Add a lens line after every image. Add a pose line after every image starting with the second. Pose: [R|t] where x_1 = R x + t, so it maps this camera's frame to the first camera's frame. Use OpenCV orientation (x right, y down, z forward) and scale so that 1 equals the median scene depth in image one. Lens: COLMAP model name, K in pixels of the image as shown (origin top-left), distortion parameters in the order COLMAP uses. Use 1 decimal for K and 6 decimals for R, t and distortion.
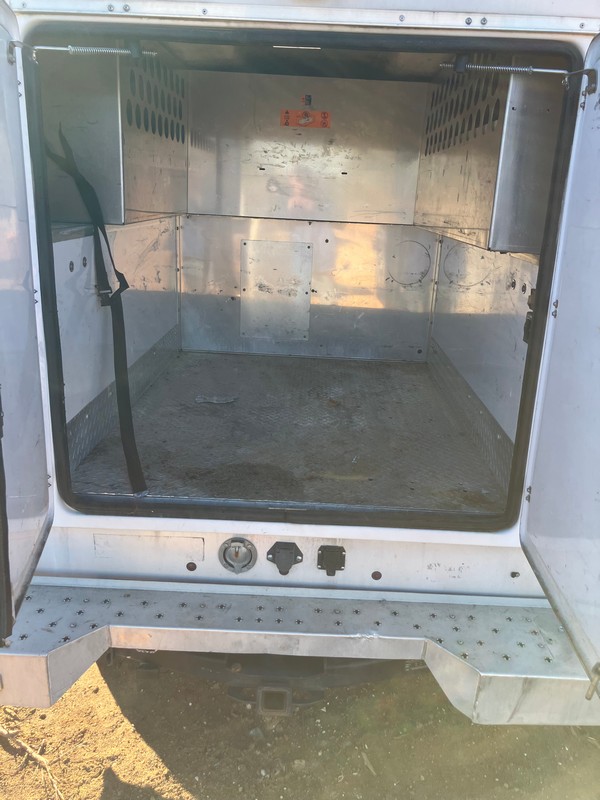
lens RADIAL K [[638.2, 0, 299.9], [0, 638.2, 380.0], [0, 0, 1]] dist [-0.006388, -0.001575]
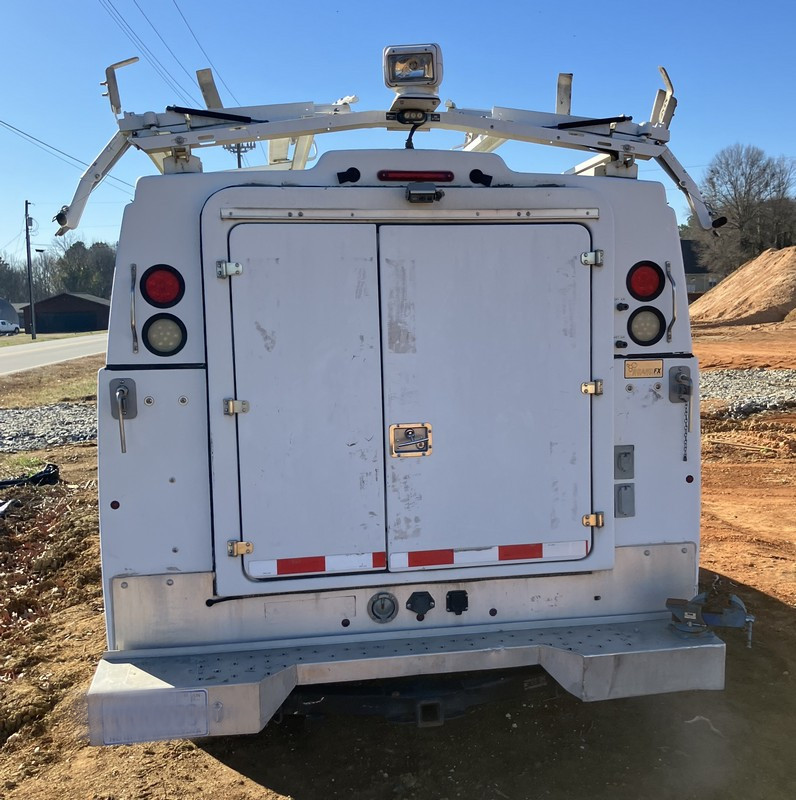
lens RADIAL K [[885.1, 0, 398.0], [0, 885.1, 400.0], [0, 0, 1]] dist [0.025272, -0.035385]
pose [[0.984621, -0.072555, 0.158927, -0.323685], [0.101881, 0.977451, -0.184961, 0.207410], [-0.141923, 0.198308, 0.969810, -0.783876]]
